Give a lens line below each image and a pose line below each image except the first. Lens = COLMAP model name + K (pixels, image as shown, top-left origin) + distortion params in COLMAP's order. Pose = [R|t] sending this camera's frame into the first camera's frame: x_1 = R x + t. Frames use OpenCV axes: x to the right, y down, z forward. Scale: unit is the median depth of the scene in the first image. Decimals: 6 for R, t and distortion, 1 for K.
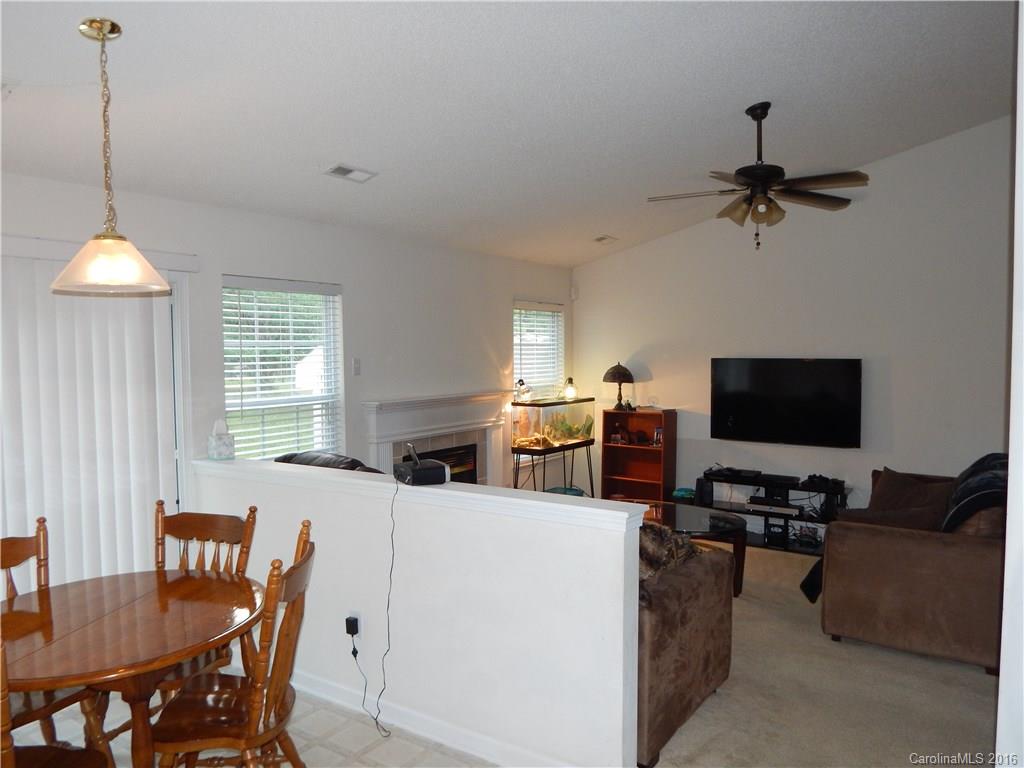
lens RADIAL K [[741.0, 0, 512.0], [0, 741.0, 384.0], [0, 0, 1]] dist [-0.002614, -0.000153]
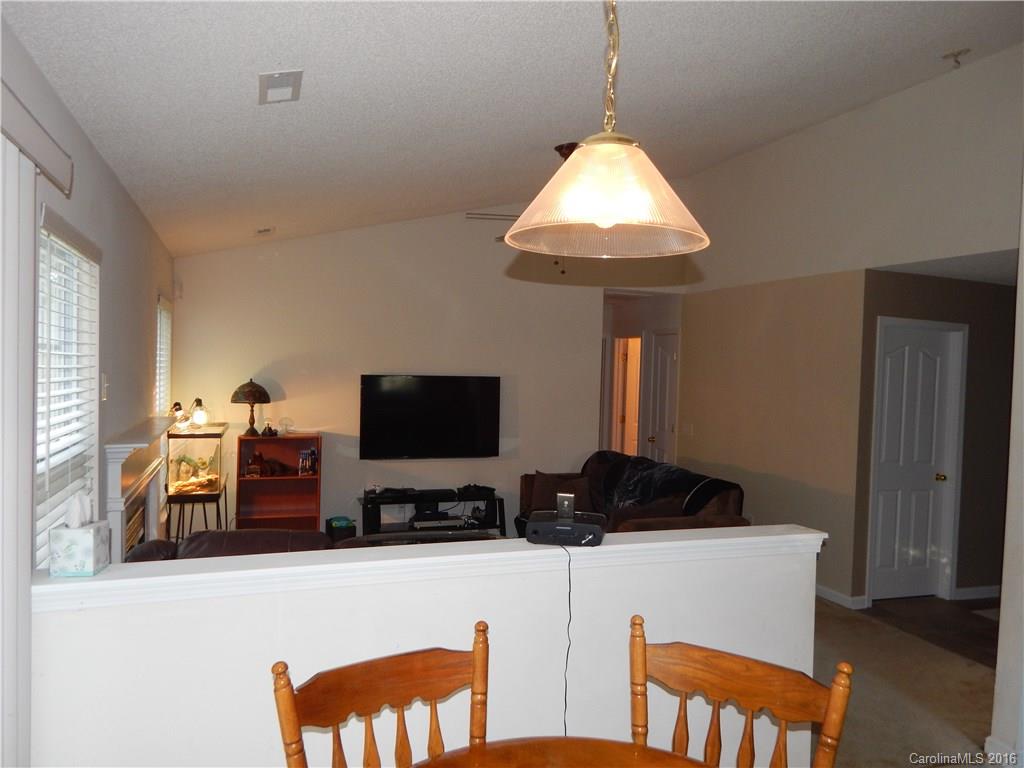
lens RADIAL K [[749.6, 0, 512.0], [0, 749.6, 384.0], [0, 0, 1]] dist [0.000814, 0.000486]
pose [[0.596345, -0.005683, 0.802708, -0.585166], [0.017719, 0.999824, -0.006086, -0.021741], [-0.802532, 0.017853, 0.596341, 0.411822]]
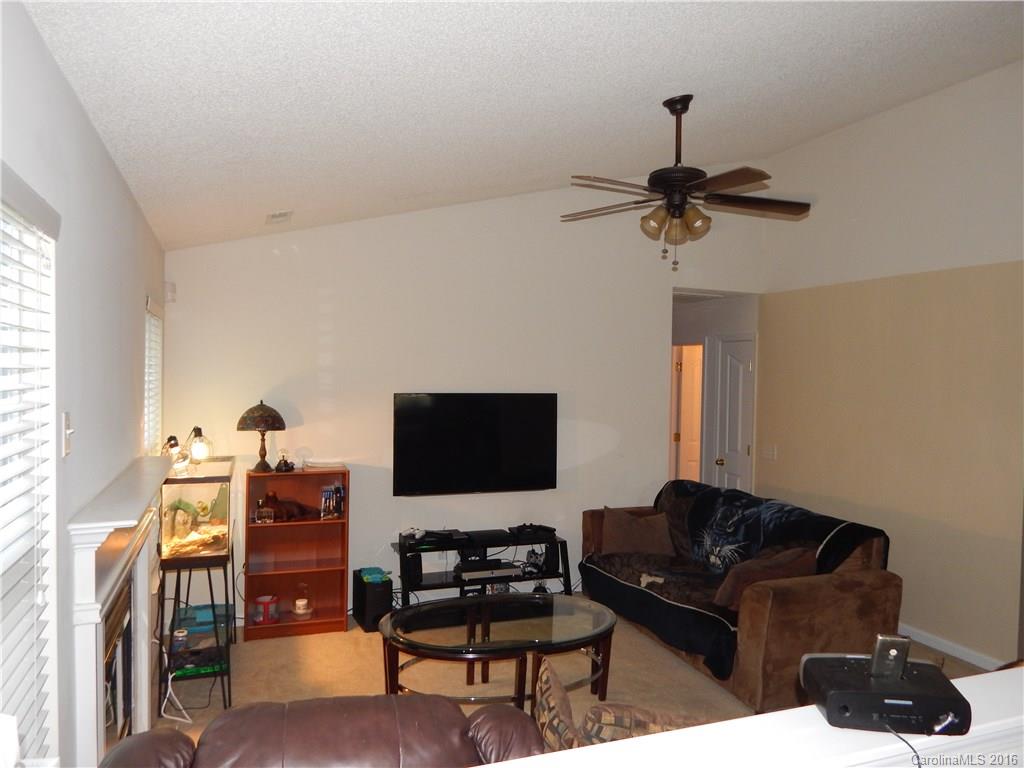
lens RADIAL K [[741.0, 0, 512.0], [0, 741.0, 384.0], [0, 0, 1]] dist [-0.002614, -0.000153]
pose [[0.577145, -0.005265, 0.816625, -0.450423], [0.026180, 0.999585, -0.012058, -0.049460], [-0.816222, 0.028338, 0.577043, 0.676459]]
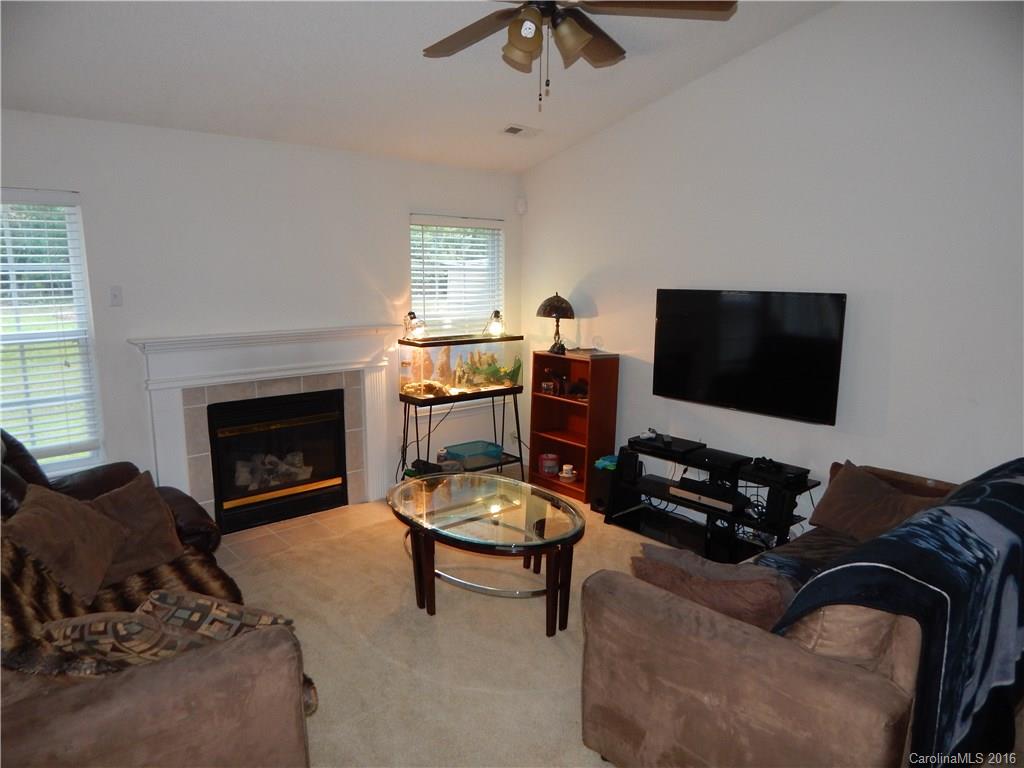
lens RADIAL K [[655.7, 0, 512.0], [0, 655.7, 384.0], [0, 0, 1]] dist [-0.041022, -0.000704]
pose [[0.968002, 0.049773, -0.245956, 0.446215], [-0.020465, 0.992526, 0.120309, -0.024288], [0.250106, -0.111426, 0.961786, 0.481194]]
